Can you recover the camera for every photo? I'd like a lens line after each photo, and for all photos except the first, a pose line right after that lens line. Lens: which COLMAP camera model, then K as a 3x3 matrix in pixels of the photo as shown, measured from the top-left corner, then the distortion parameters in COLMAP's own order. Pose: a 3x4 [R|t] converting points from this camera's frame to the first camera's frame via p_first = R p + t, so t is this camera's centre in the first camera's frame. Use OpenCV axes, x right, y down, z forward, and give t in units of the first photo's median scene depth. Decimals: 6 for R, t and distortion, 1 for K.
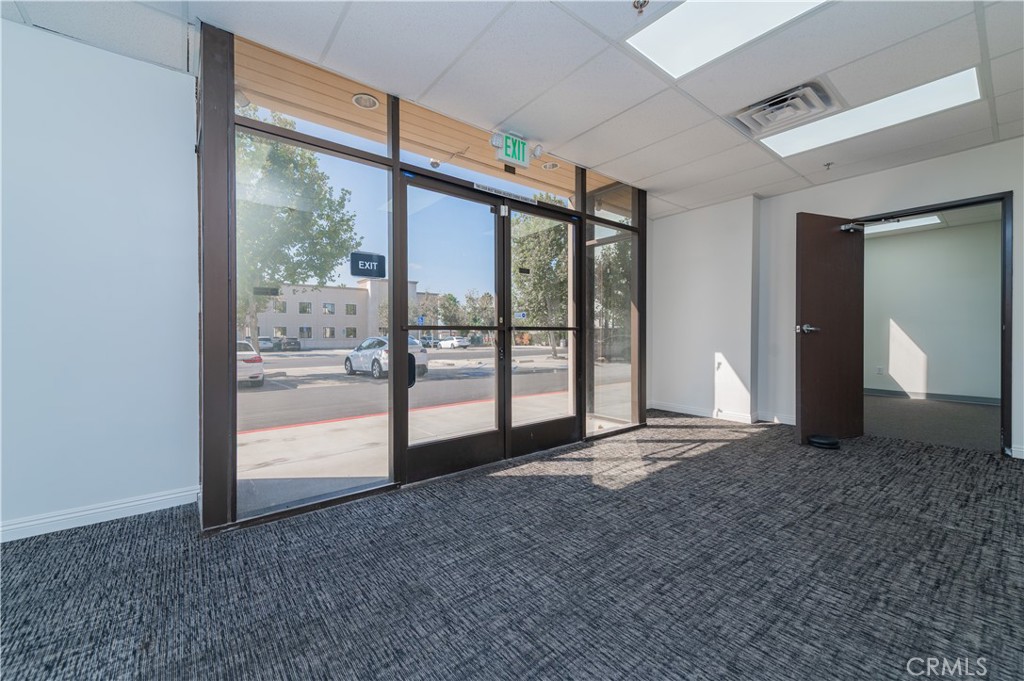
lens RADIAL K [[403.1, 0, 513.3], [0, 403.1, 344.7], [0, 0, 1]] dist [0.012530, -0.001545]
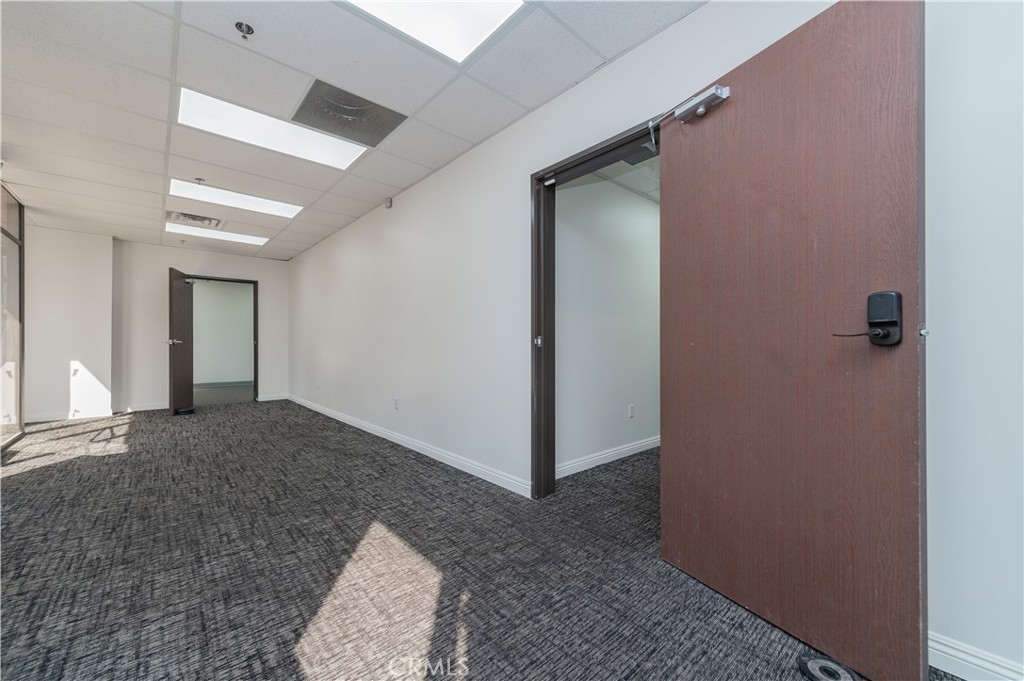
lens RADIAL K [[403.1, 0, 514.7], [0, 403.1, 343.9], [0, 0, 1]] dist [0.012530, -0.001545]
pose [[-0.051317, 0.002419, 0.998679, -0.760175], [0.018293, 0.999832, -0.001482, -0.004109], [-0.998515, 0.018193, -0.051353, -0.199621]]
